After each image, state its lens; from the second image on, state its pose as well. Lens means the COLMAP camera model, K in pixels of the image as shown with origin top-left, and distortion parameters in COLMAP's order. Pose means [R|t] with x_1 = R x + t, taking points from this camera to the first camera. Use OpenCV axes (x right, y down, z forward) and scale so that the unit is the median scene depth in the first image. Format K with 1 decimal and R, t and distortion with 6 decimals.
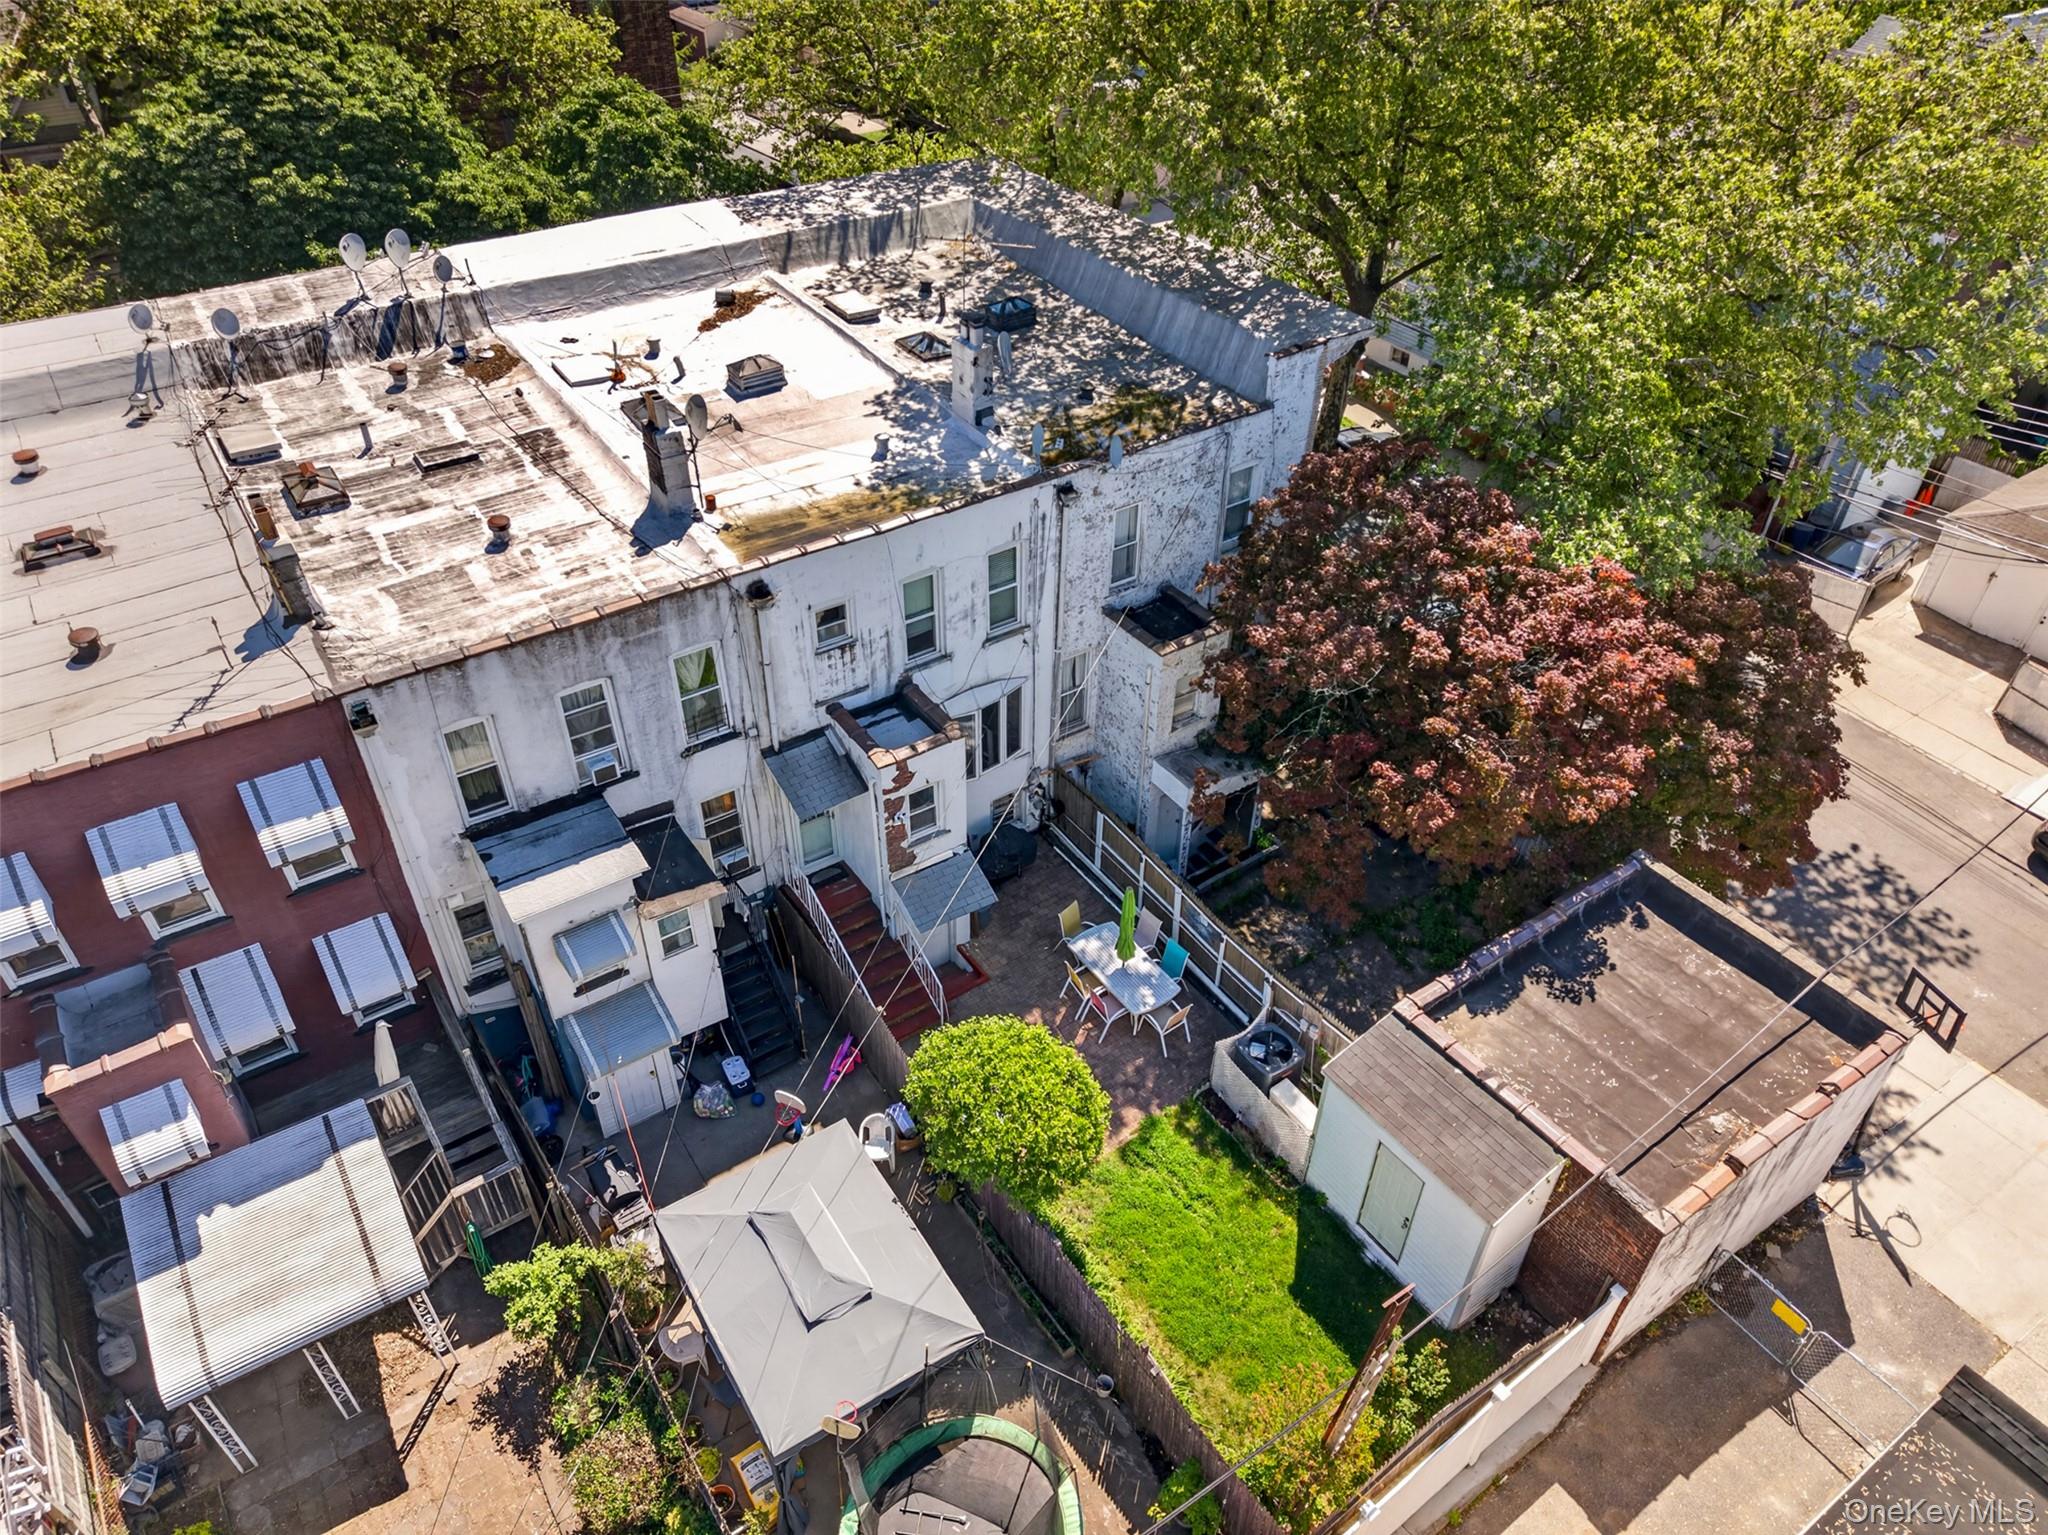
lens RADIAL K [[1344.3, 0, 1024.0], [0, 1344.3, 767.5], [0, 0, 1]] dist [0.004611, 0.001237]
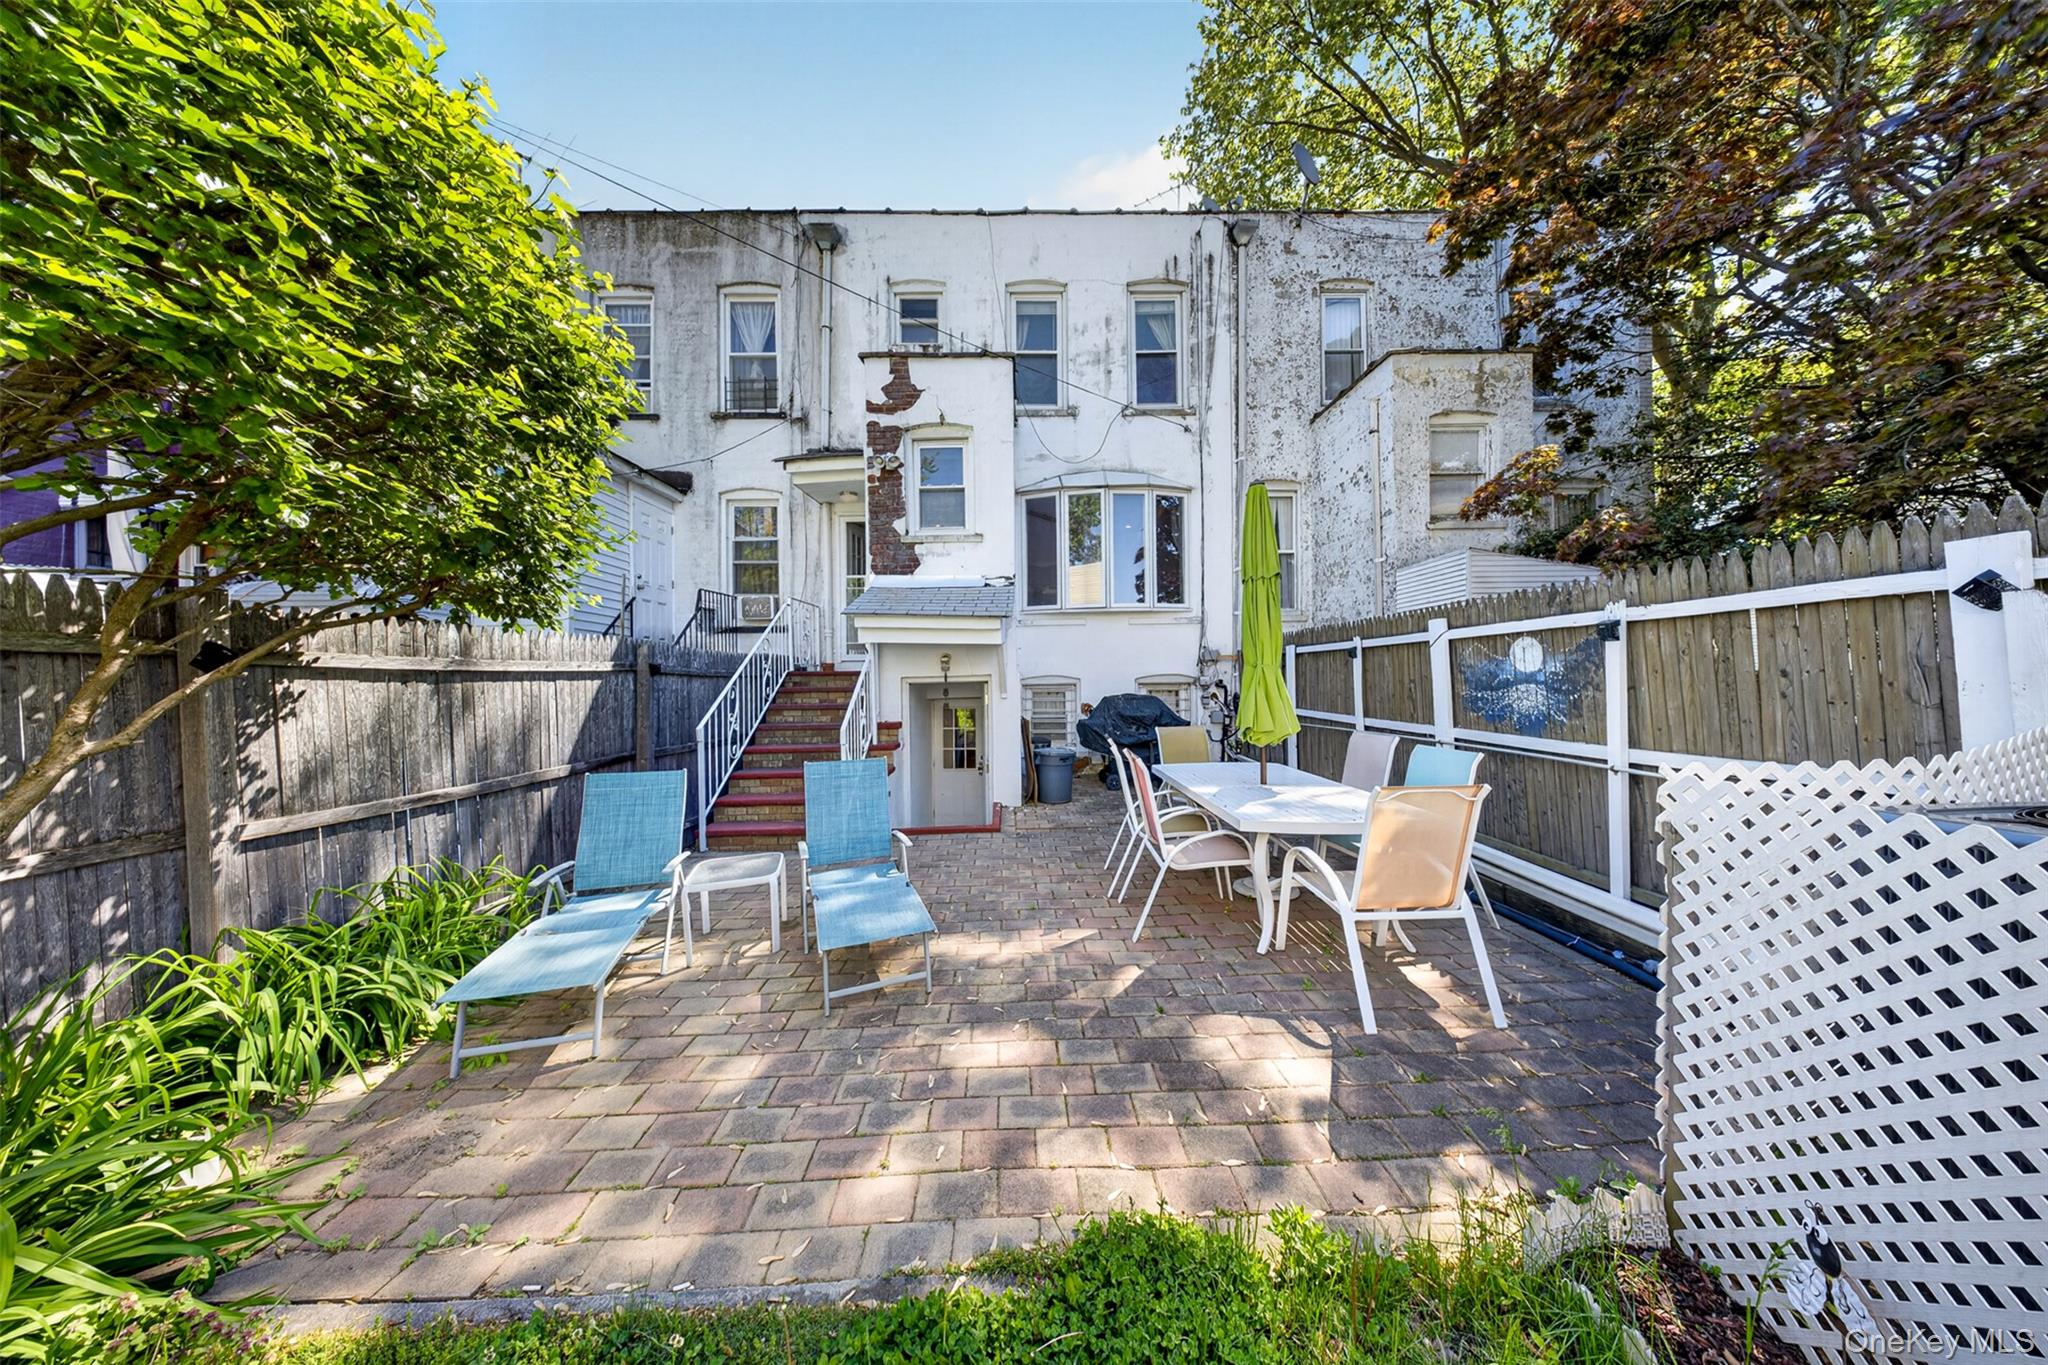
lens RADIAL K [[596.4, 0, 1027.1], [0, 596.4, 681.3], [0, 0, 1]] dist [0.000389, -0.000007]
pose [[0.829535, -0.026486, -0.557827, 0.122608], [-0.333755, 0.777350, -0.533230, 0.254228], [0.447750, 0.628510, 0.635999, 0.917822]]
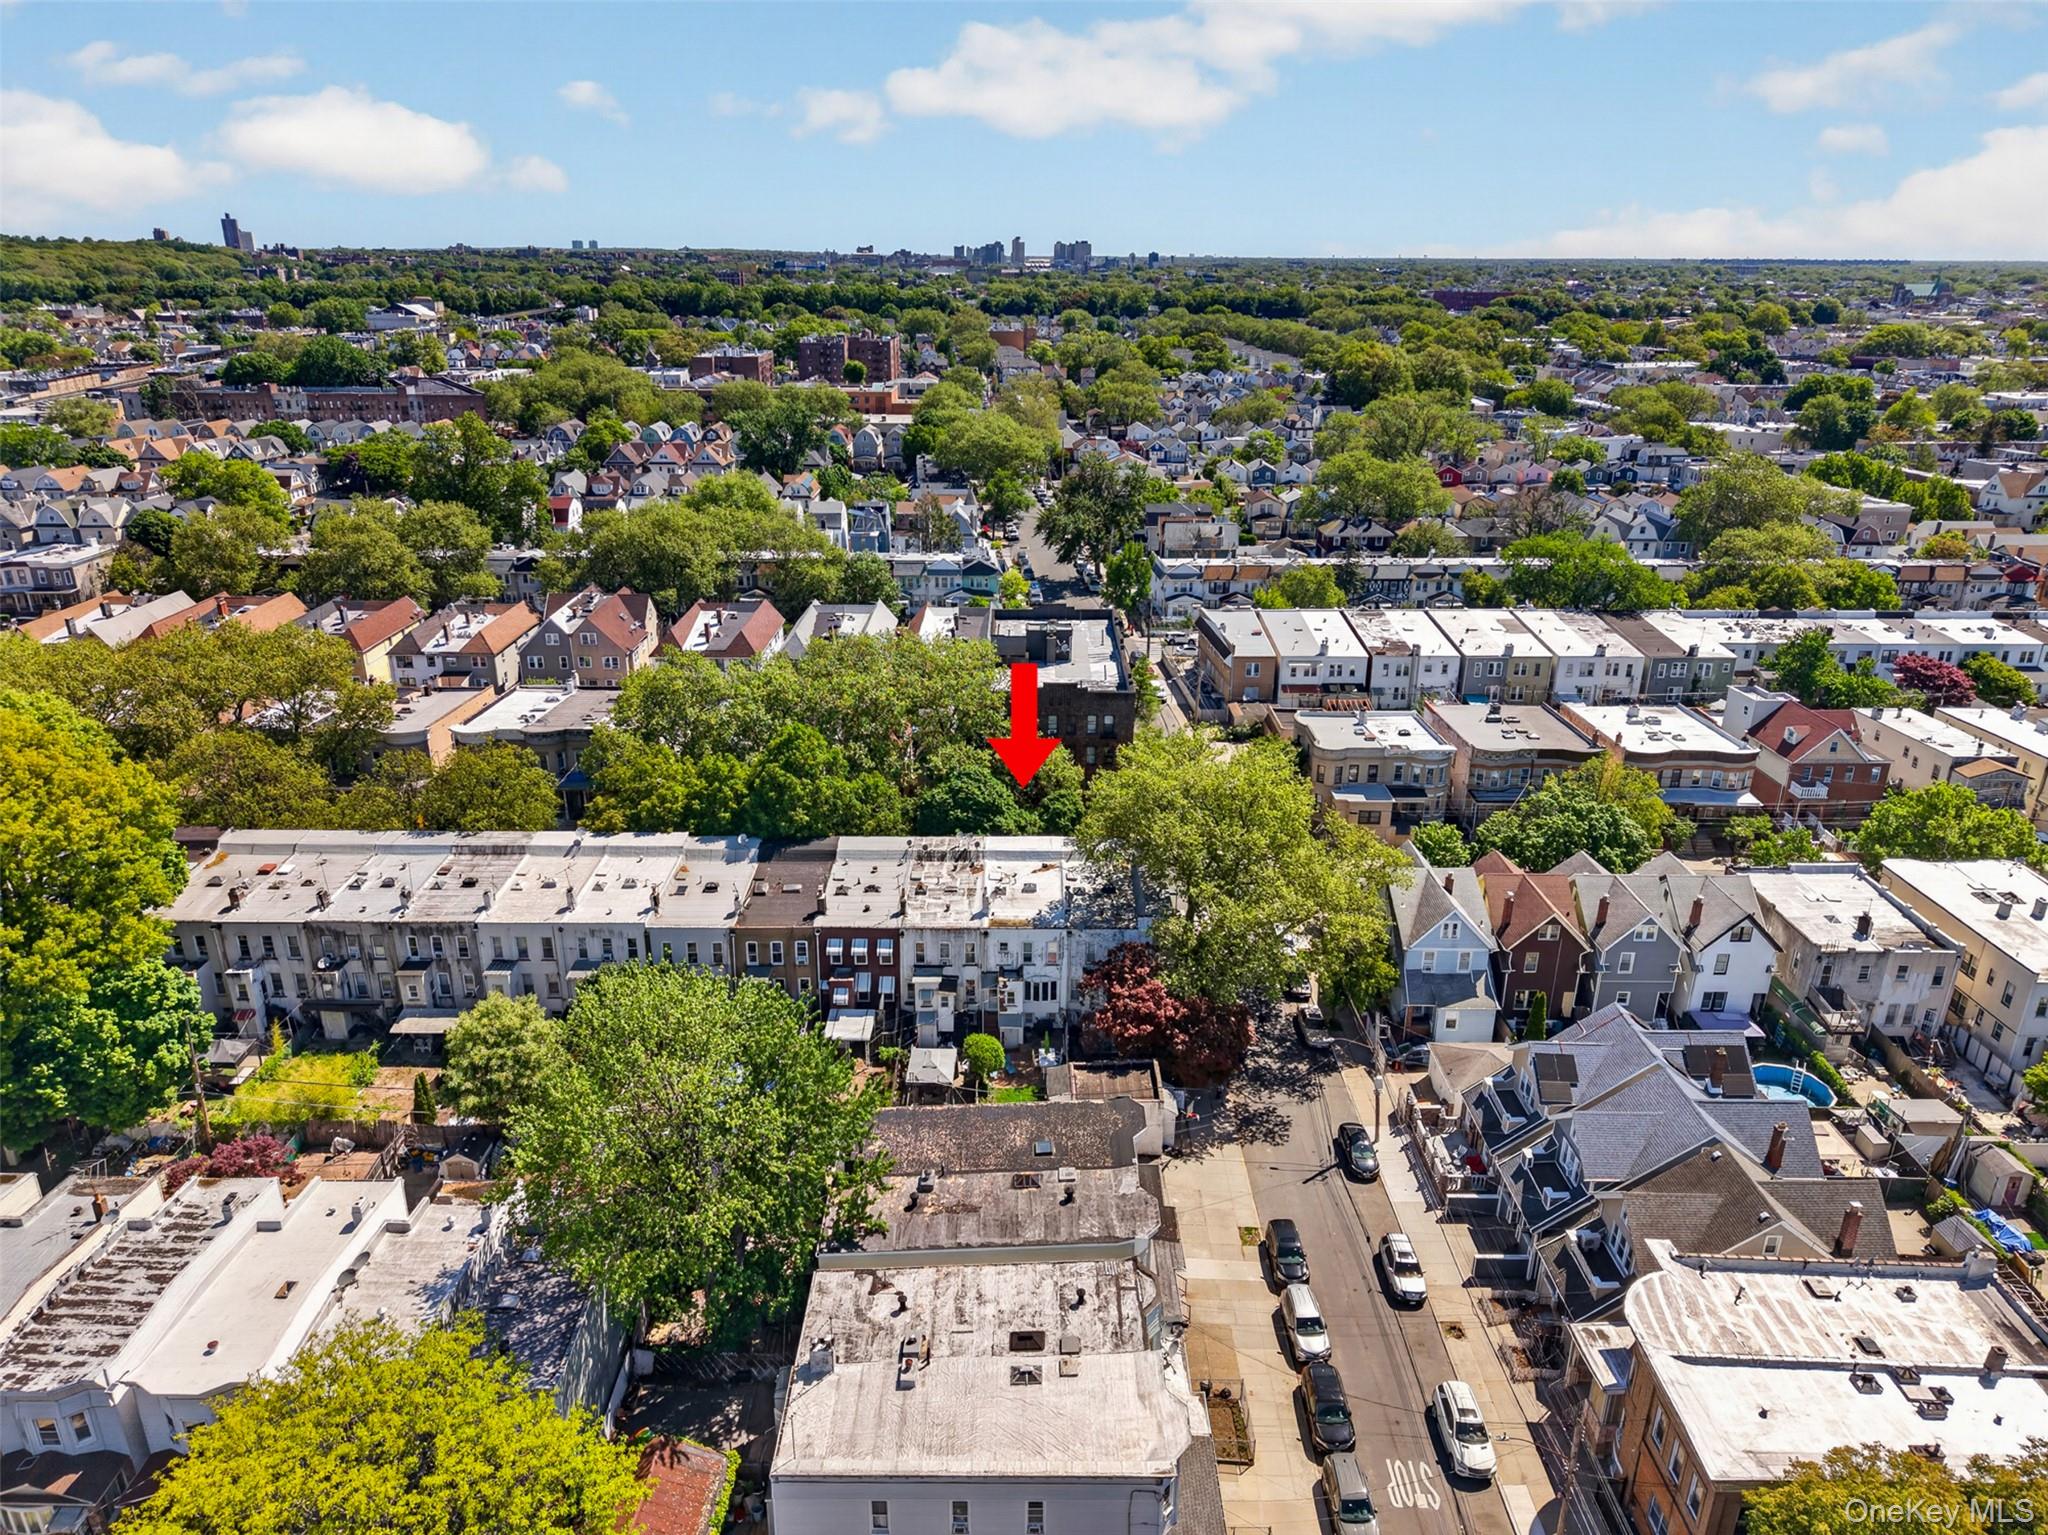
lens RADIAL K [[1344.3, 0, 1024.0], [0, 1344.3, 767.5], [0, 0, 1]] dist [0.004611, 0.001237]
pose [[0.821299, 0.182081, -0.540662, 2.067824], [-0.350846, 0.908505, -0.226995, 0.315076], [0.449862, 0.376119, 0.810036, -2.581604]]
